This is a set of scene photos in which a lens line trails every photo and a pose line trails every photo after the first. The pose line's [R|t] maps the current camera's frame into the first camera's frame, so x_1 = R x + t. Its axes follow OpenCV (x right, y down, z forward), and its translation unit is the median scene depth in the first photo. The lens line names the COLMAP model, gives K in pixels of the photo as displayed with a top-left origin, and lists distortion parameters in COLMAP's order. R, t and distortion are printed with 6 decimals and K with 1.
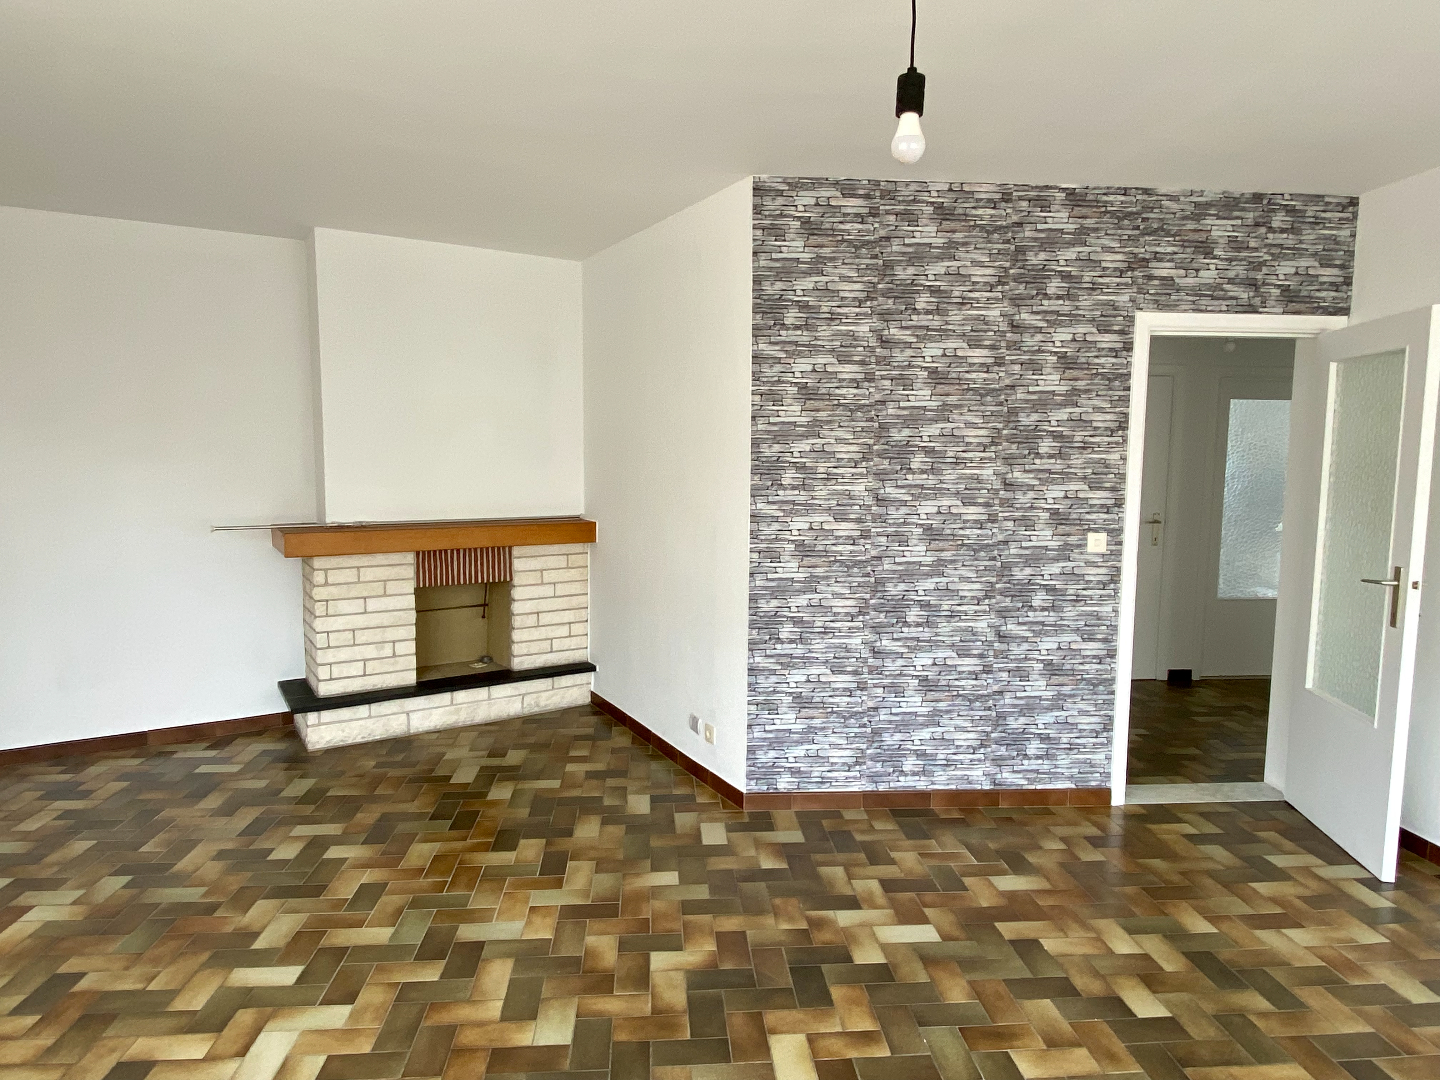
lens RADIAL K [[879.4, 0, 713.7], [0, 879.4, 537.0], [0, 0, 1]] dist [0.020861, -0.019617]
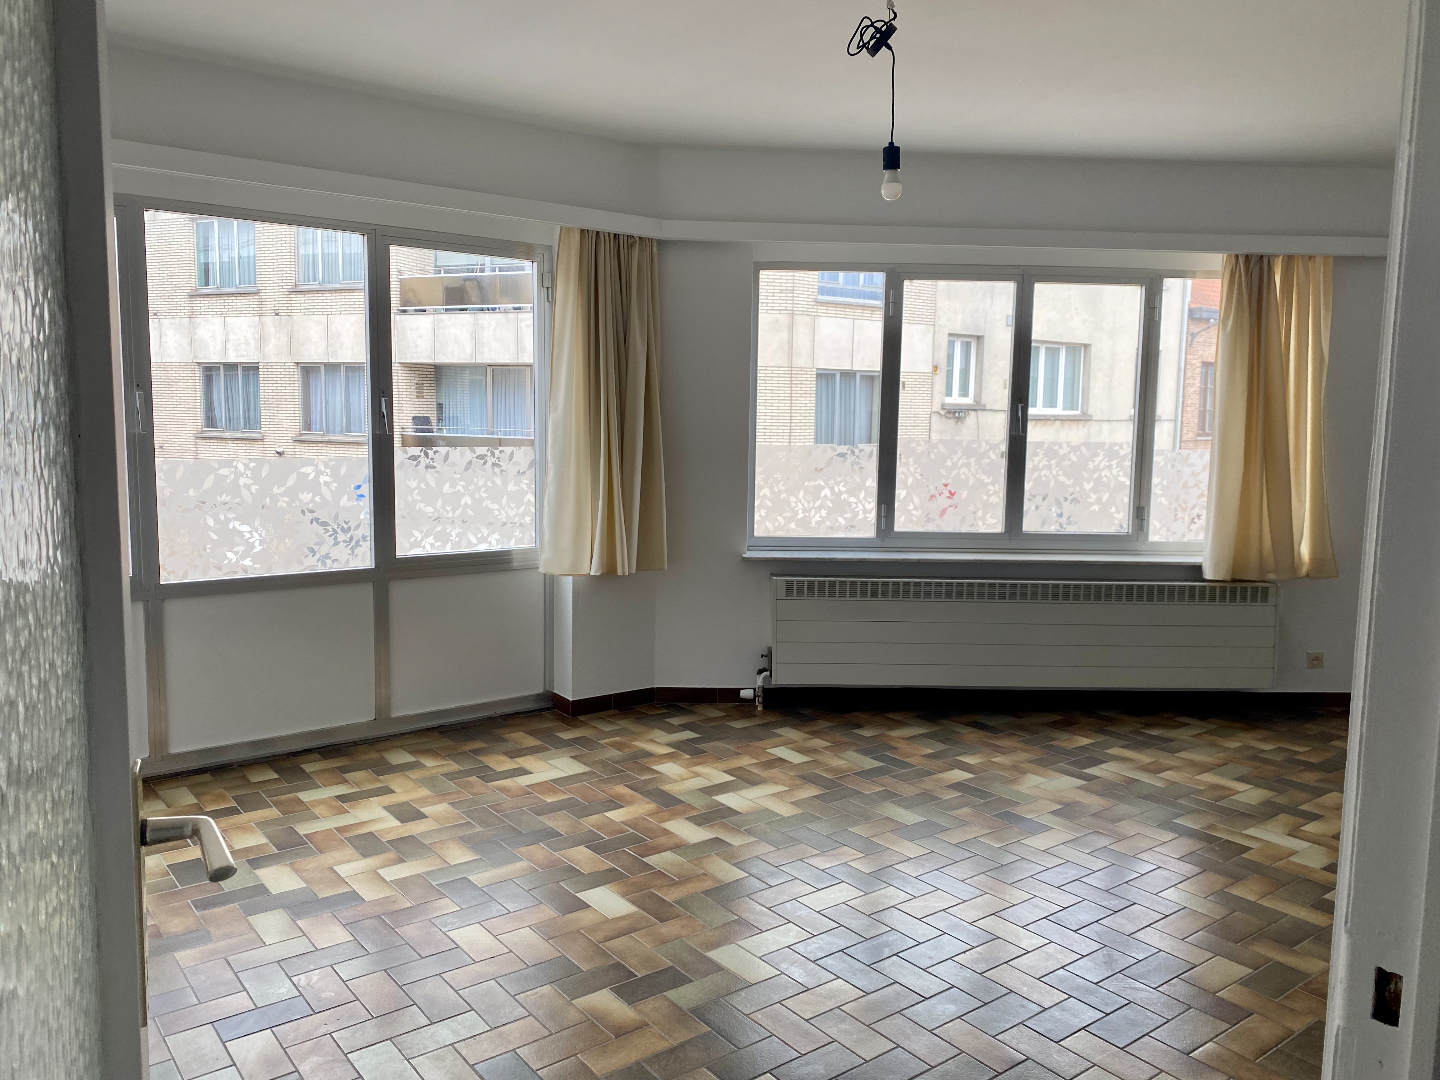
lens RADIAL K [[1099.9, 0, 726.3], [0, 1099.9, 542.8], [0, 0, 1]] dist [0.002827, -0.009300]
pose [[-0.834126, 0.046191, -0.549637, 0.673614], [-0.080739, 0.975529, 0.204512, -0.084652], [0.545633, 0.214966, -0.809984, 1.086672]]
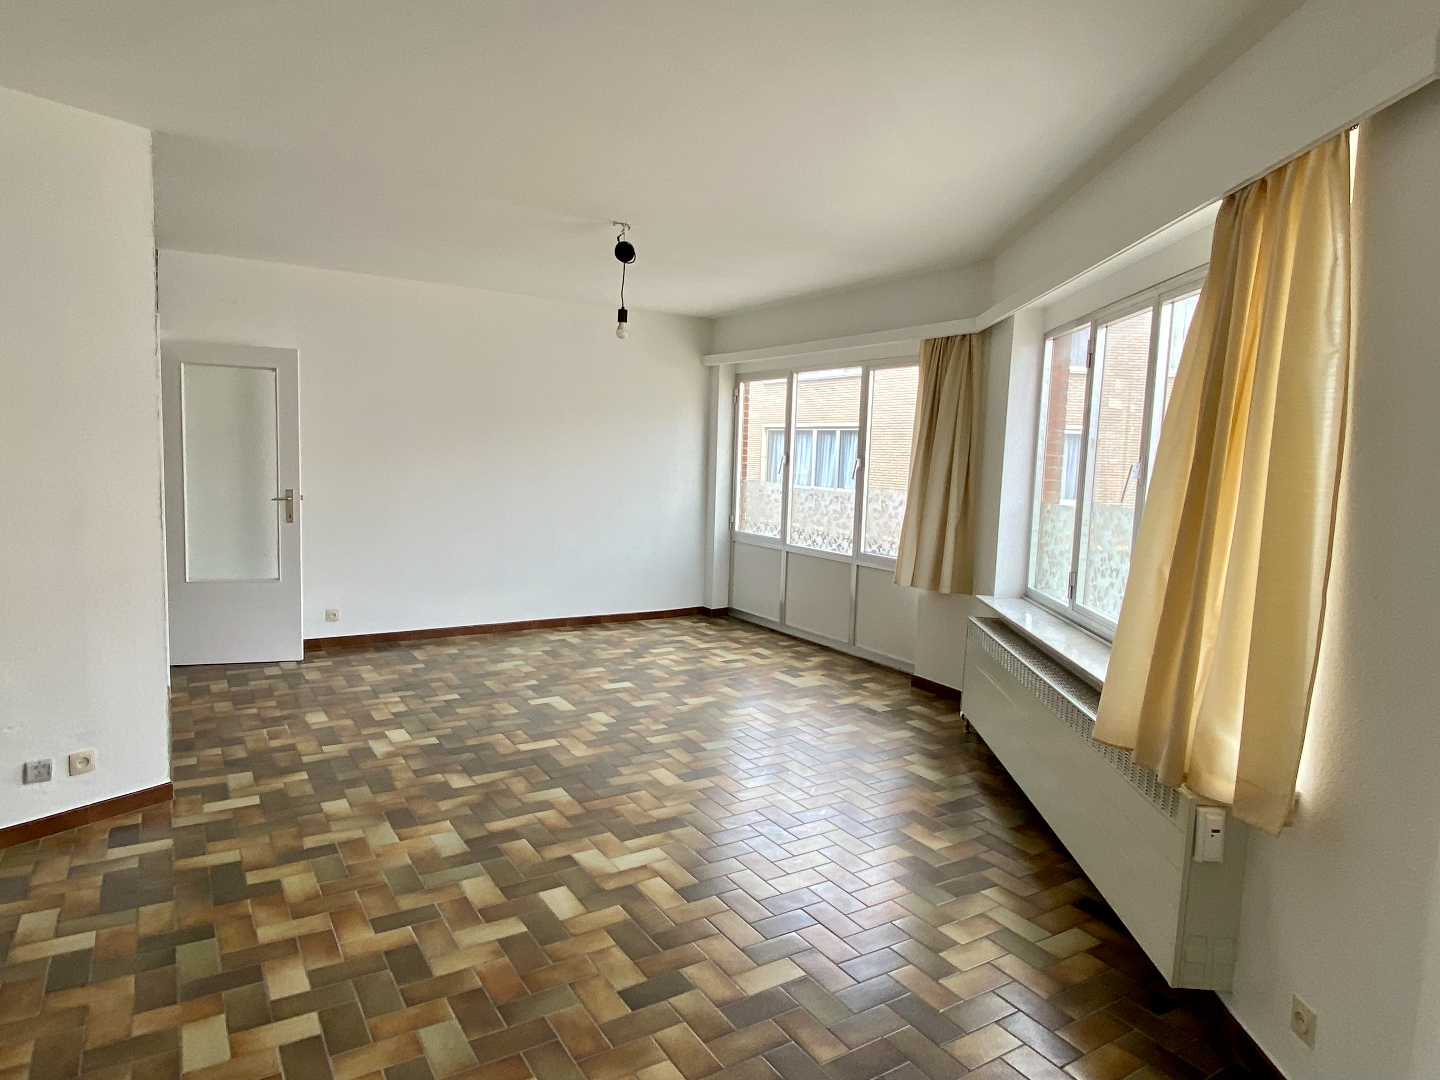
lens RADIAL K [[879.4, 0, 721.9], [0, 879.4, 543.4], [0, 0, 1]] dist [0.020861, -0.019617]
pose [[-0.462818, -0.117416, 0.878643, -1.058352], [0.051914, 0.985898, 0.159094, -0.084395], [-0.884932, 0.119246, -0.450195, 0.876141]]
